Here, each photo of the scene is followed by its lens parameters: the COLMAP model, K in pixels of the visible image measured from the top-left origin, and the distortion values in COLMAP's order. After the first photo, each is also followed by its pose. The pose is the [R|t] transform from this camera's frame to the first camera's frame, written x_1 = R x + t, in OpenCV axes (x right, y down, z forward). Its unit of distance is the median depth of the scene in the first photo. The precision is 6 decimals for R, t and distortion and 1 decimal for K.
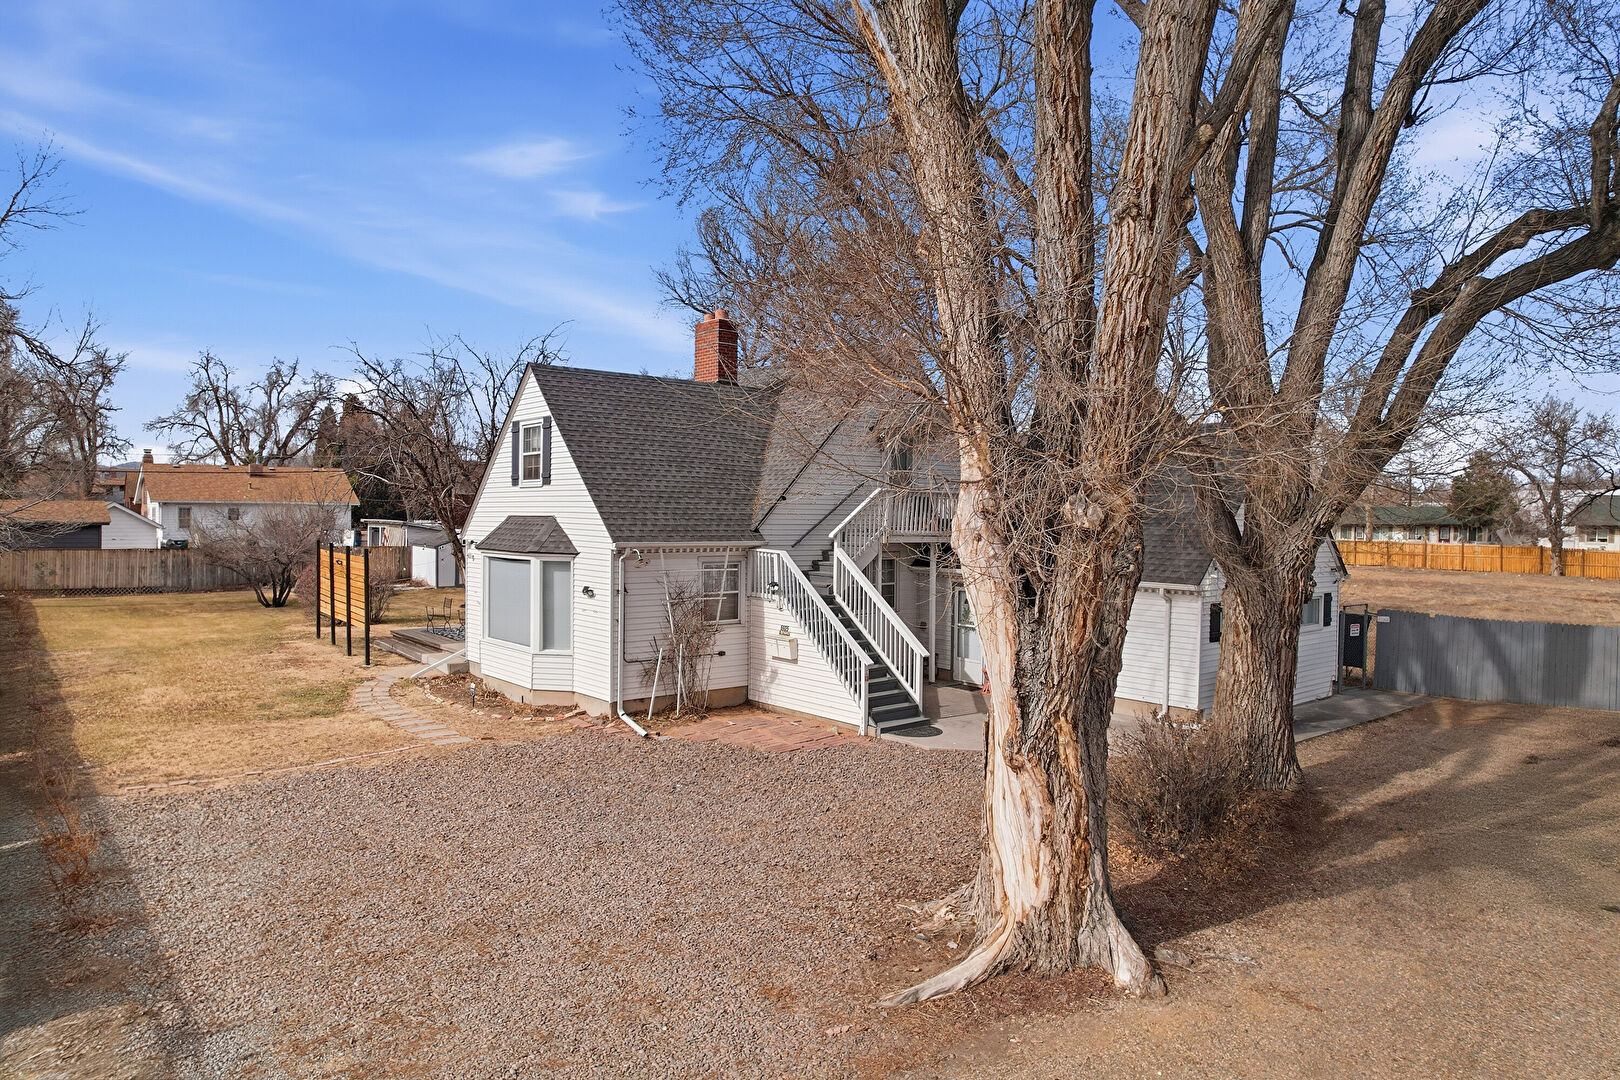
lens RADIAL K [[1033.8, 0, 810.0], [0, 1033.8, 540.0], [0, 0, 1]] dist [-0.081133, 0.072720]
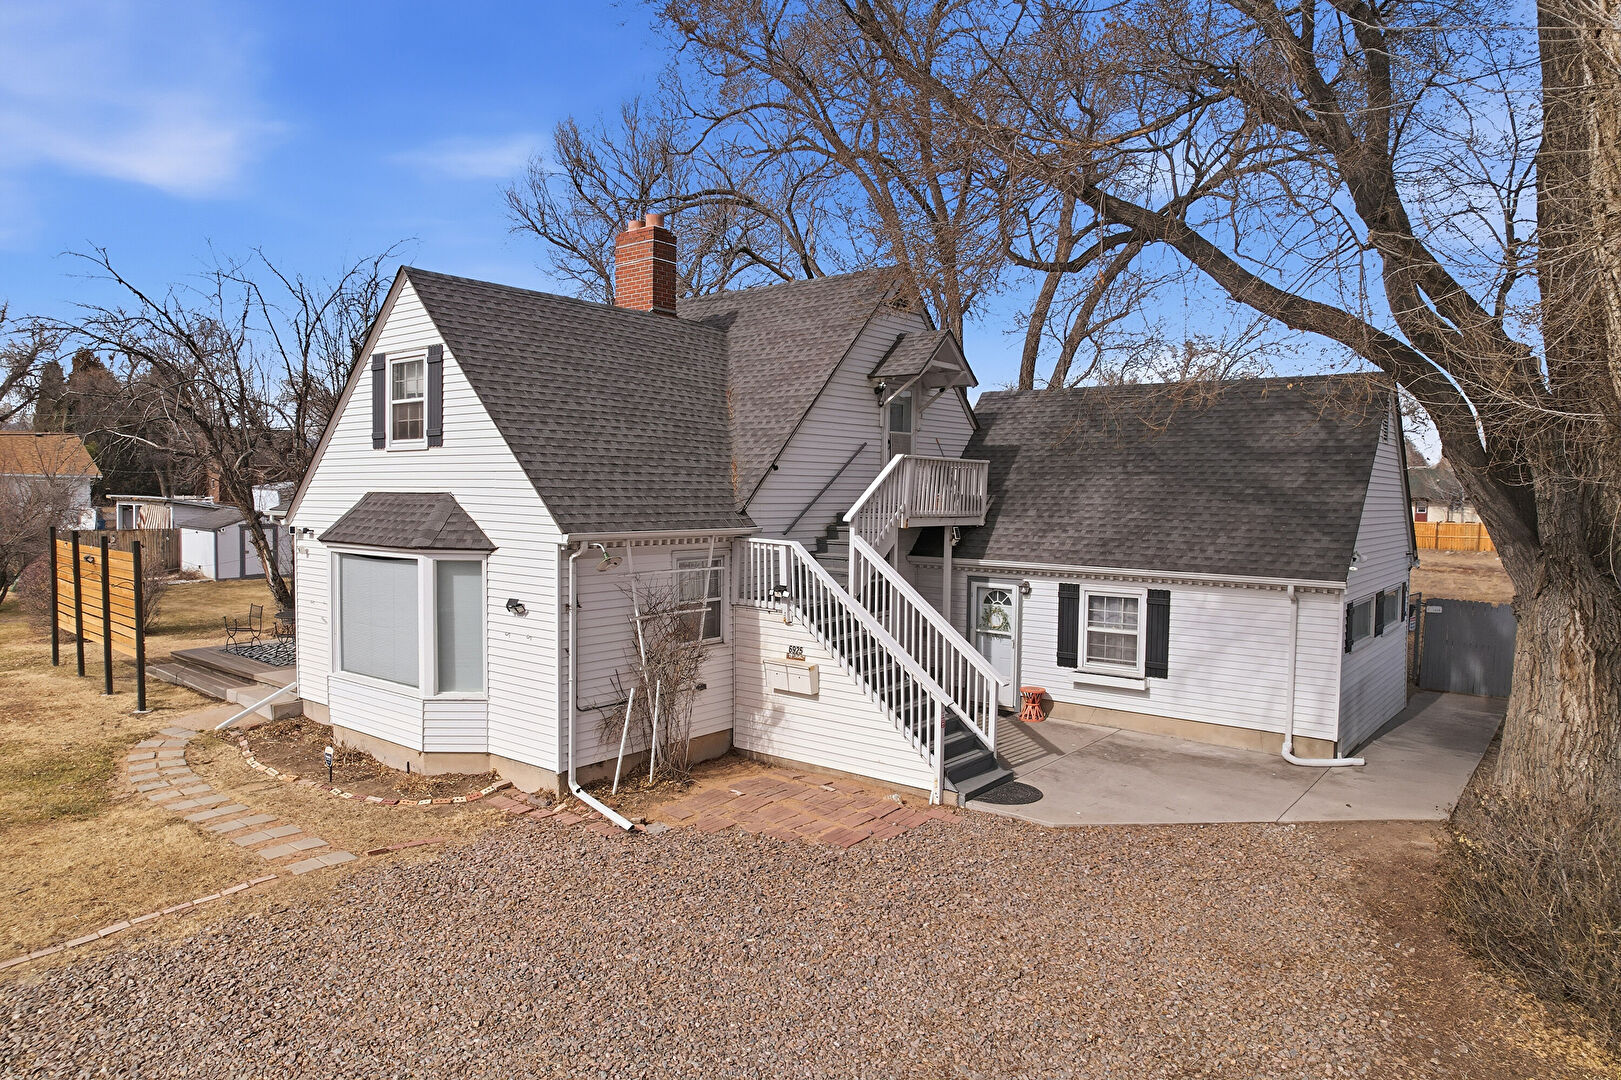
lens RADIAL K [[1034.4, 0, 810.5], [0, 1034.4, 540.0], [0, 0, 1]] dist [-0.081133, 0.072720]
pose [[0.979988, -0.011176, 0.198741, -0.153530], [0.005867, 0.999611, 0.027281, -0.009575], [-0.198968, -0.025569, 0.979672, 0.298085]]
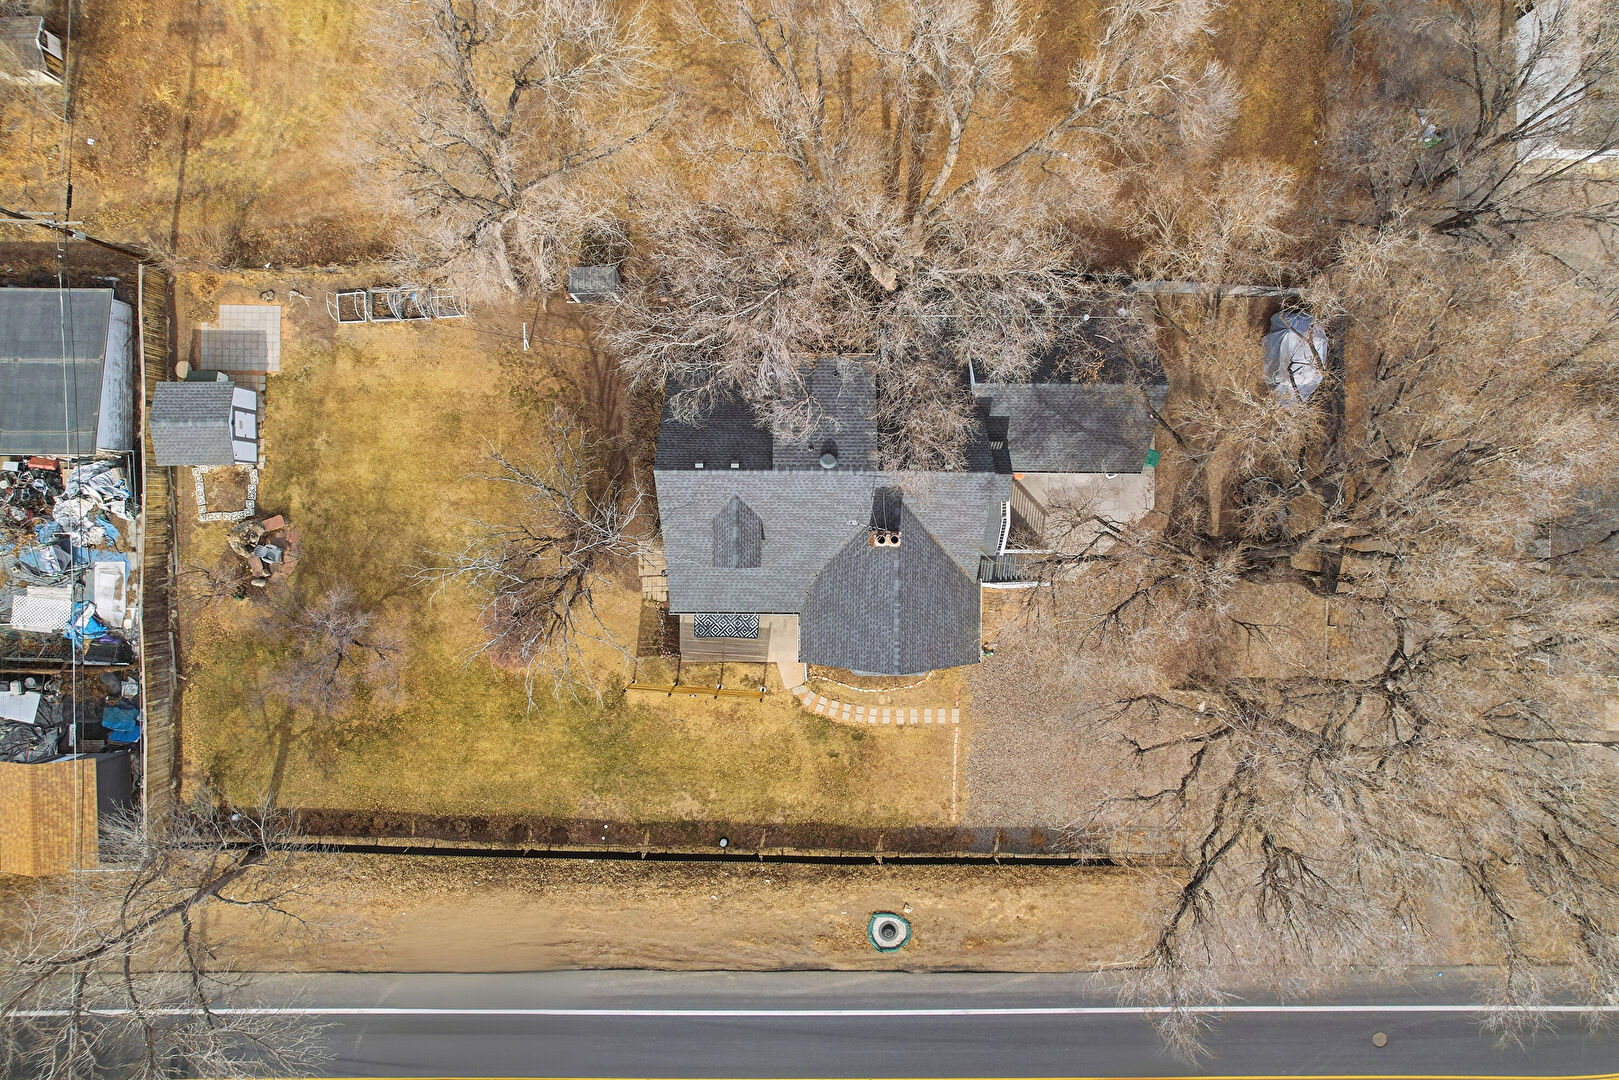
lens RADIAL K [[1035.0, 0, 809.5], [0, 1035.0, 540.0], [0, 0, 1]] dist [-0.092110, 0.086326]
pose [[0.644128, -0.764810, -0.012880, -0.180671], [0.012070, -0.006673, 0.999905, -2.090608], [-0.764823, -0.644222, 0.004933, 1.331523]]
